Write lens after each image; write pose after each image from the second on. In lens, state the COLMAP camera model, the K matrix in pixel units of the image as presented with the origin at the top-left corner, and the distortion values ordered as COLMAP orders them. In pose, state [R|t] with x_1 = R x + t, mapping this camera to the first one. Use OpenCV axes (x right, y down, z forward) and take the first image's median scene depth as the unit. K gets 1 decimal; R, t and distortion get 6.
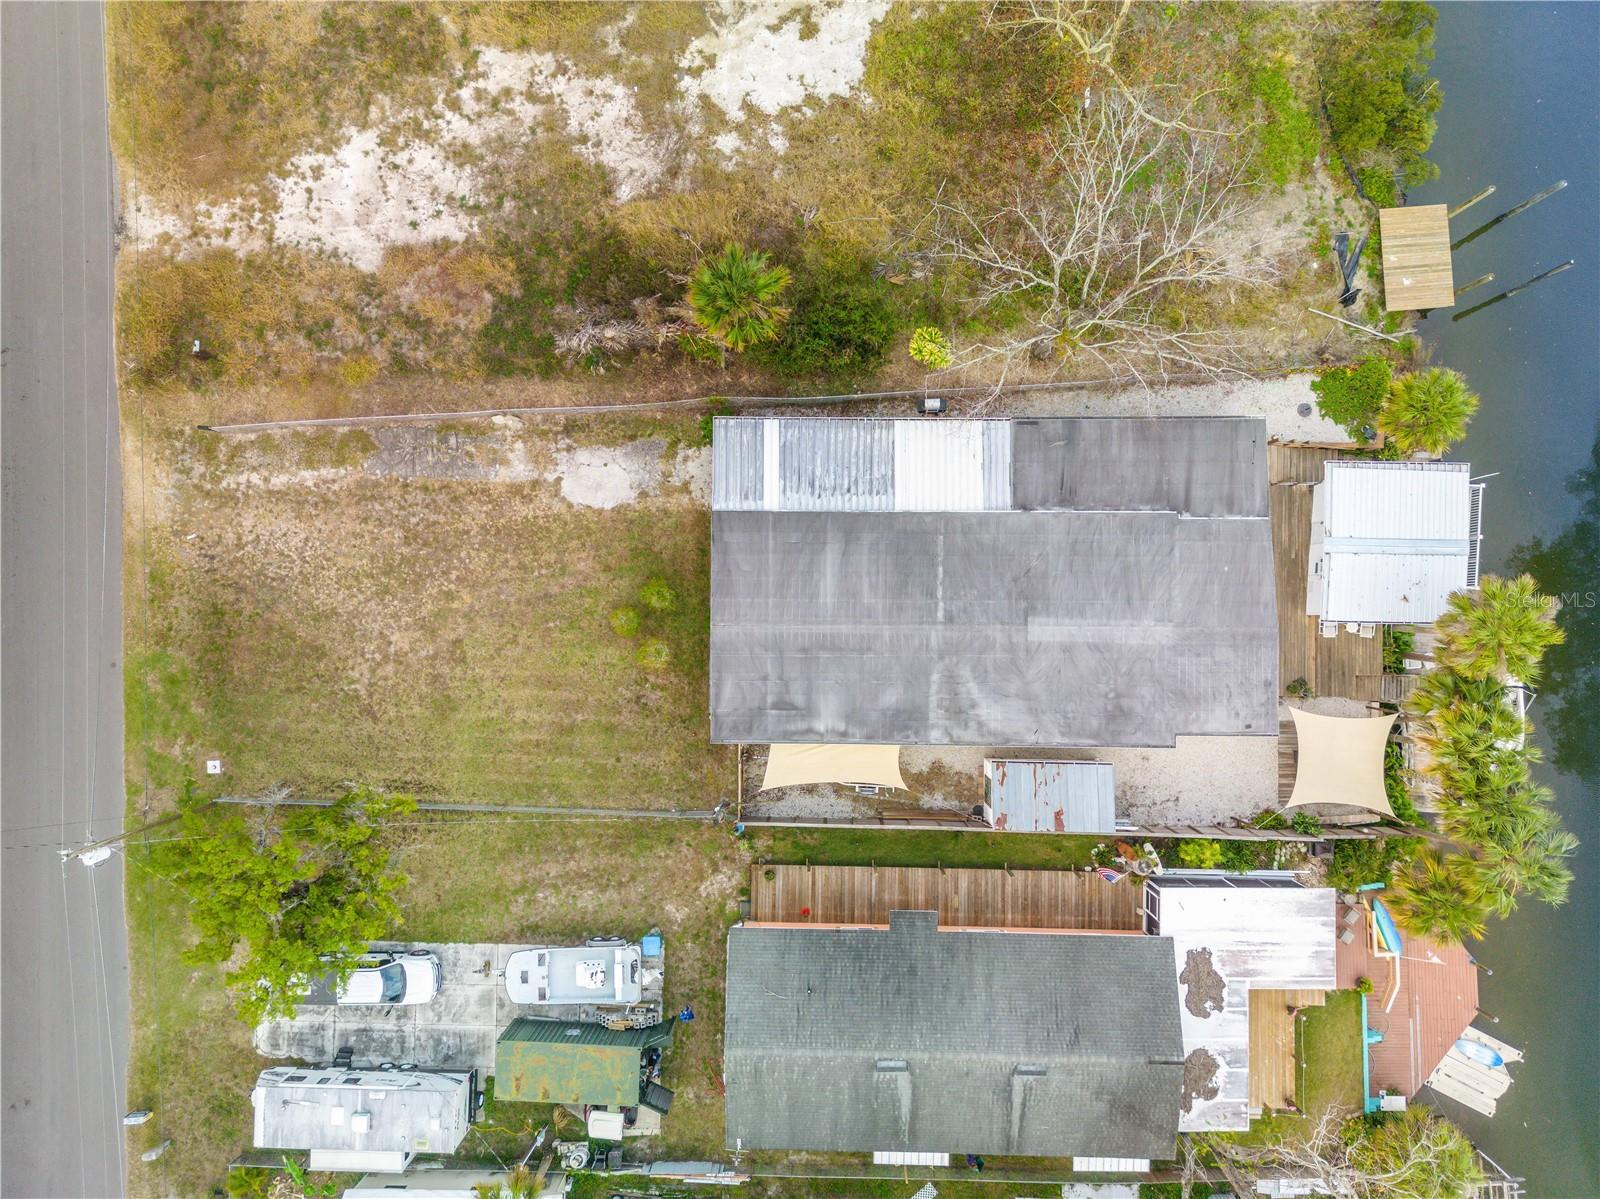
lens RADIAL K [[1137.3, 0, 798.0], [0, 1137.3, 603.1], [0, 0, 1]] dist [0.085658, -0.086869]
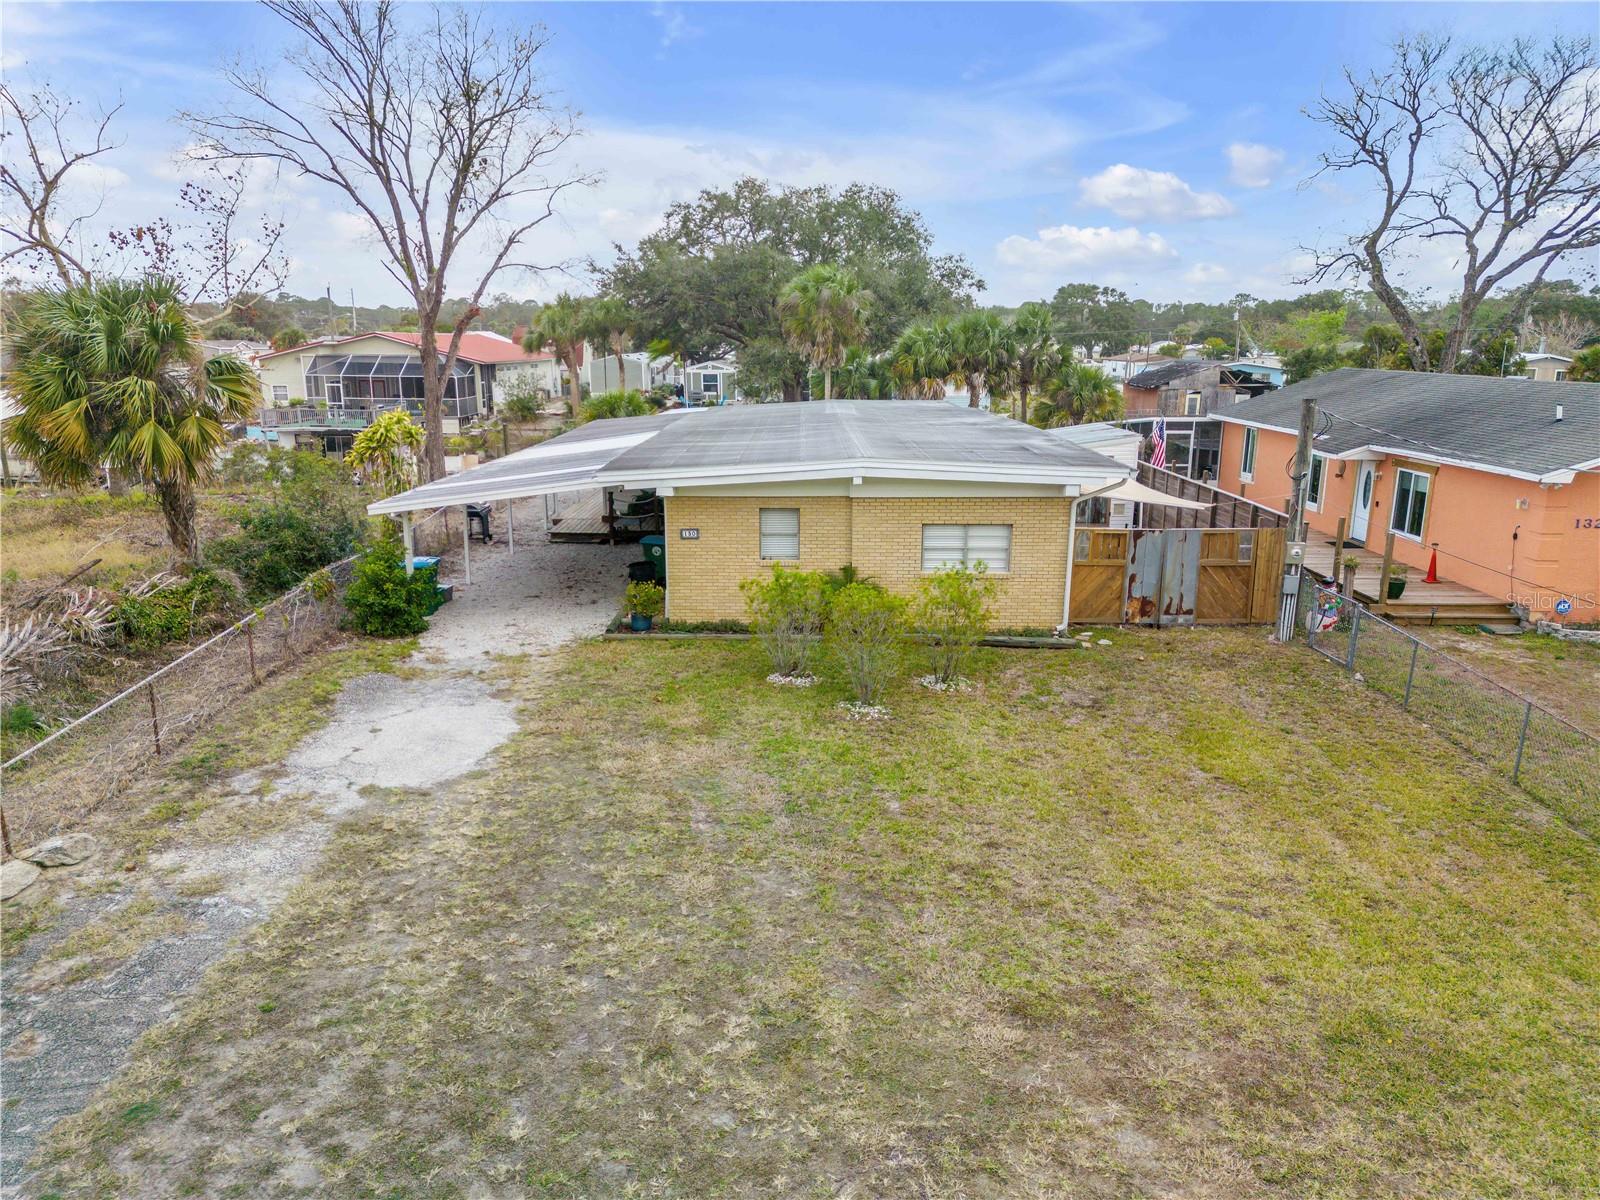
lens RADIAL K [[1137.3, 0, 798.0], [0, 1137.3, 603.6], [0, 0, 1]] dist [0.085658, -0.086869]
pose [[-0.005639, -0.217745, 0.975989, -0.472184], [0.999710, 0.021629, 0.010601, -0.007918], [-0.023418, 0.975766, 0.217560, 0.890223]]
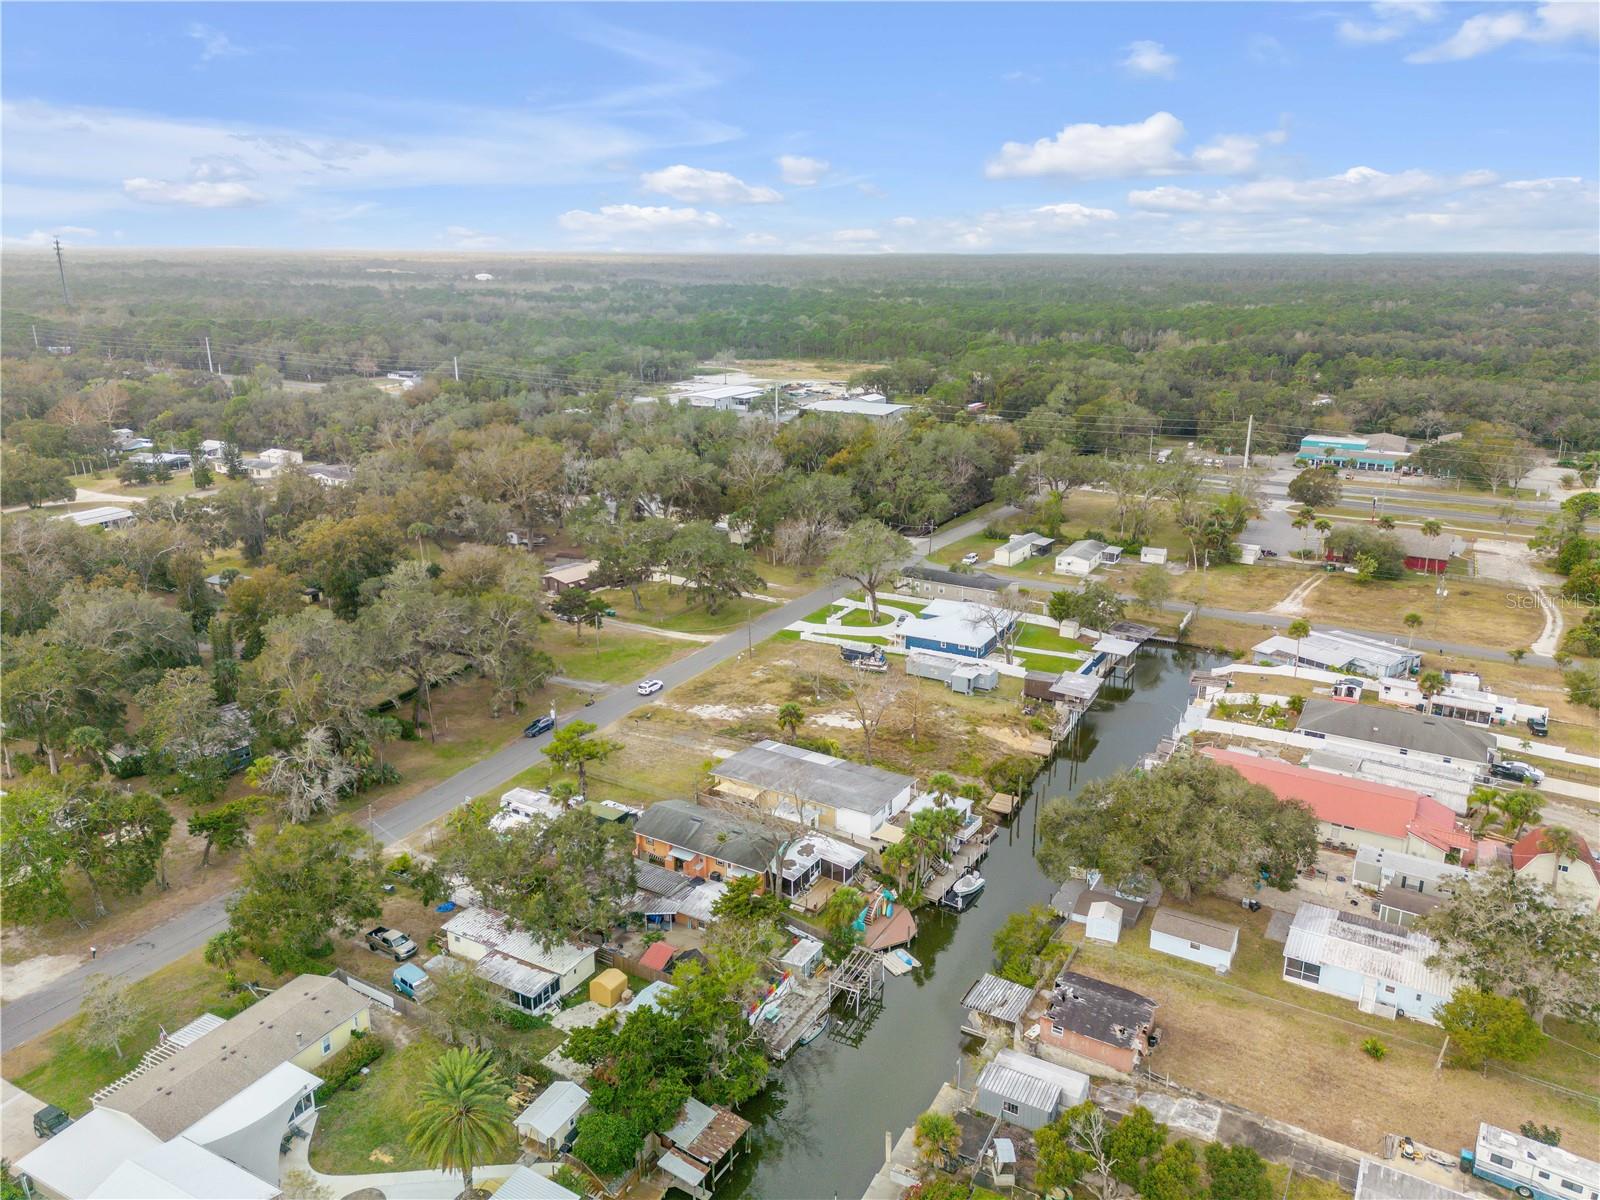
lens RADIAL K [[1137.3, 0, 798.0], [0, 1137.3, 603.6], [0, 0, 1]] dist [0.085658, -0.086869]
pose [[0.860638, 0.165175, -0.481684, 1.420563], [-0.509213, 0.275193, -0.815457, 2.202226], [-0.002137, 0.947093, 0.320951, -0.385028]]
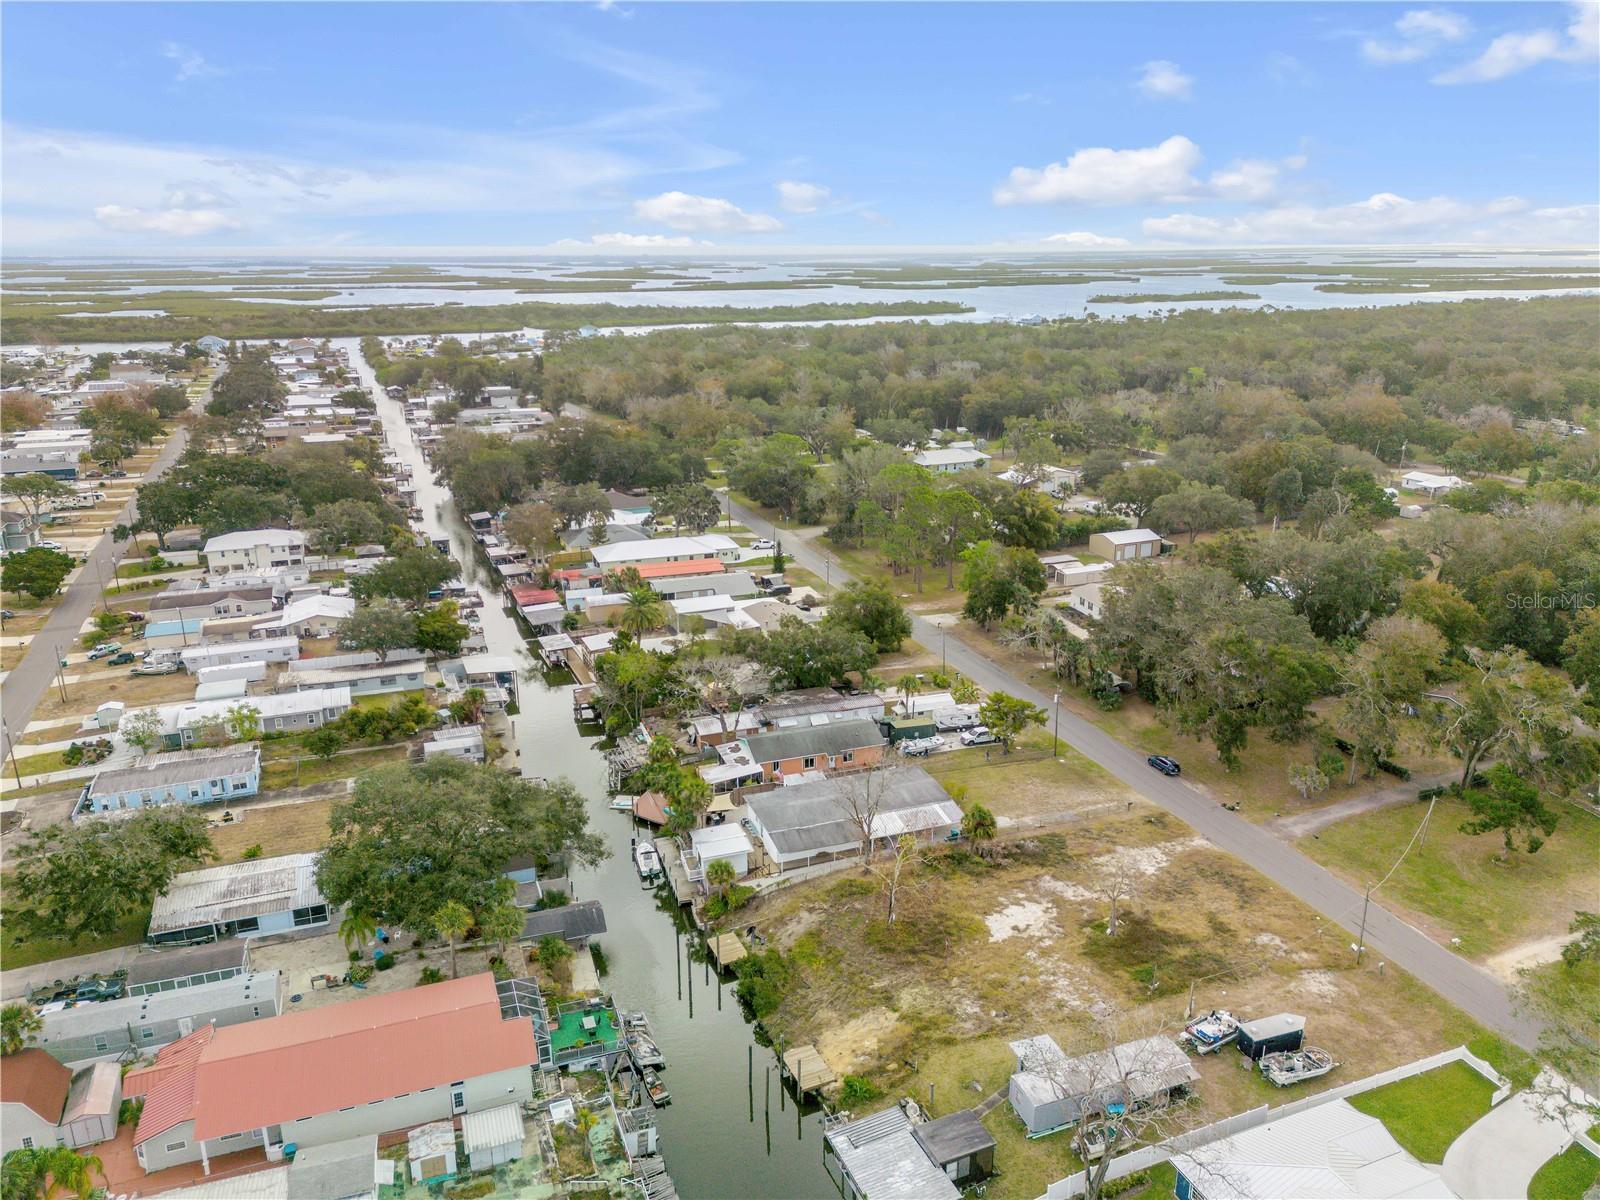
lens RADIAL K [[1146.0, 0, 800.0], [0, 1146.0, 600.0], [0, 0, 1]] dist [0.108580, -0.133571]
pose [[-0.936912, 0.116024, -0.329749, 1.088410], [-0.349066, -0.260136, 0.900268, -2.241952], [0.018673, 0.958576, 0.284224, -0.275371]]
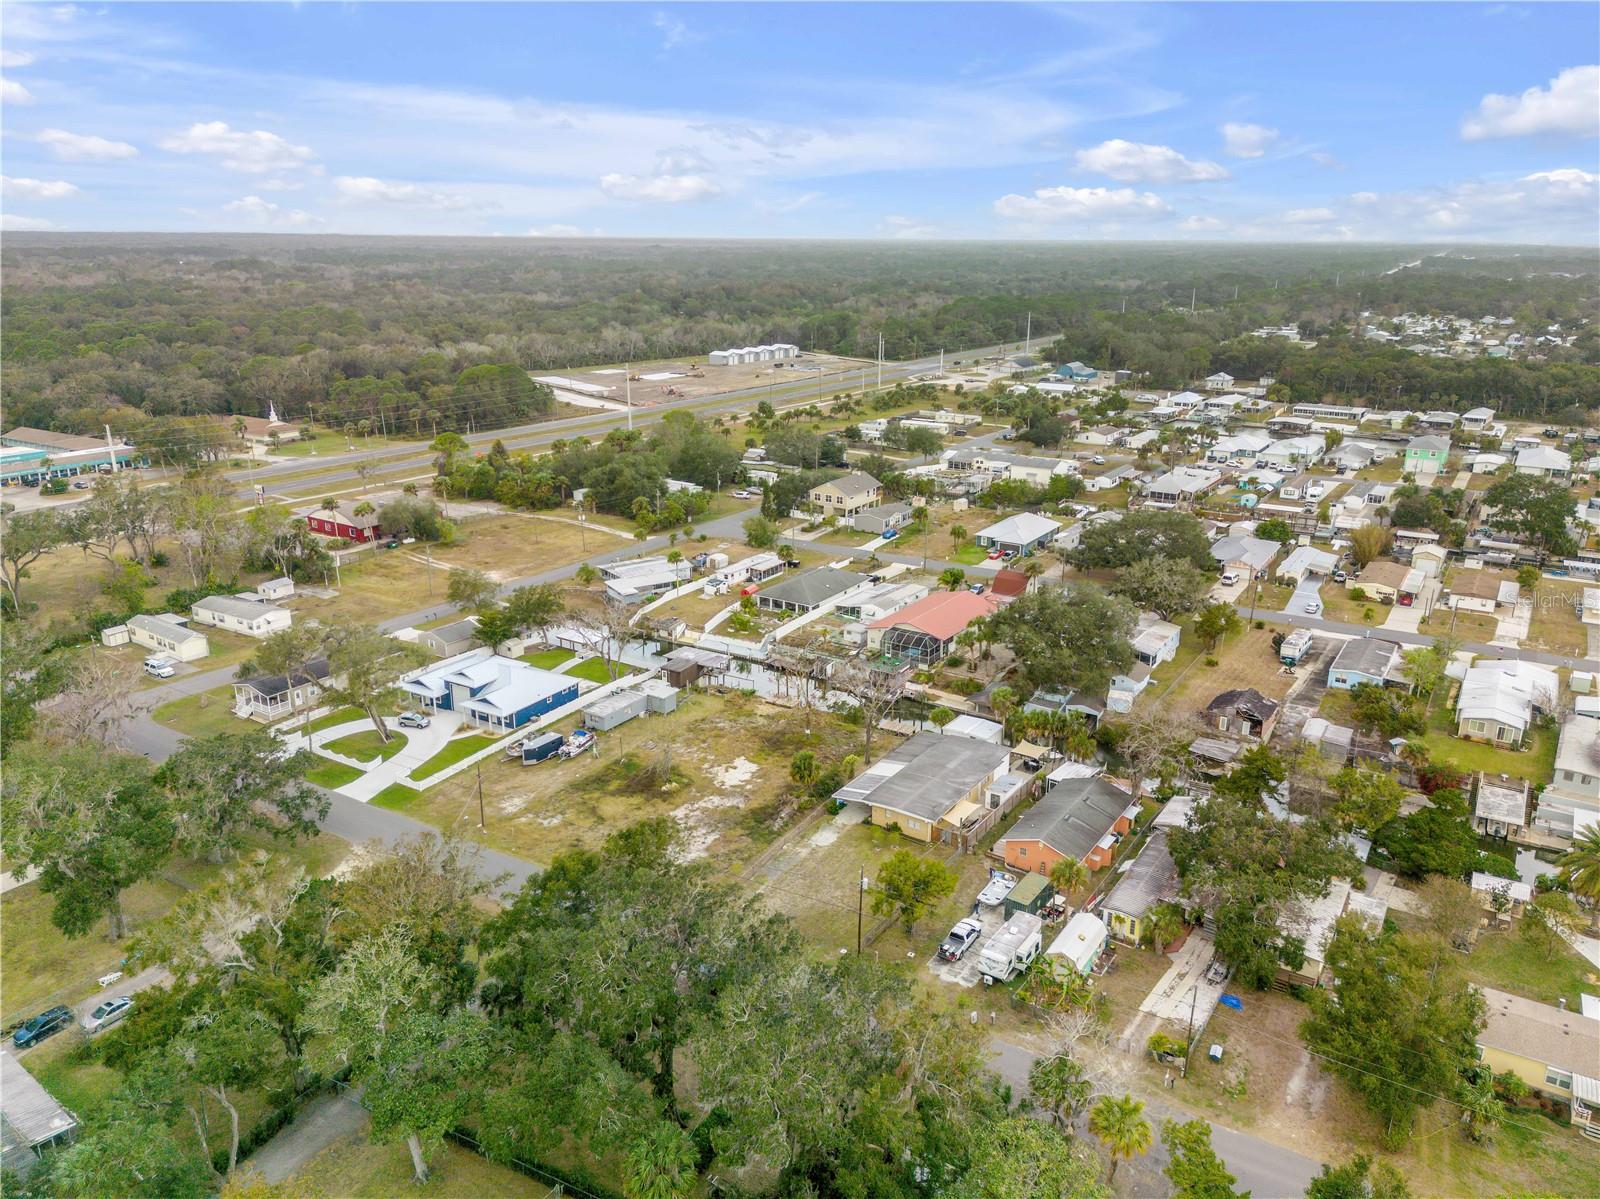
lens RADIAL K [[1103.5, 0, 834.3], [0, 1103.5, 696.4], [0, 0, 1]] dist [0.178495, -0.177153]
pose [[0.522241, -0.307475, 0.795439, -2.073469], [0.851883, 0.231284, -0.469896, 1.023537], [-0.039491, 0.923020, 0.382719, -0.269759]]
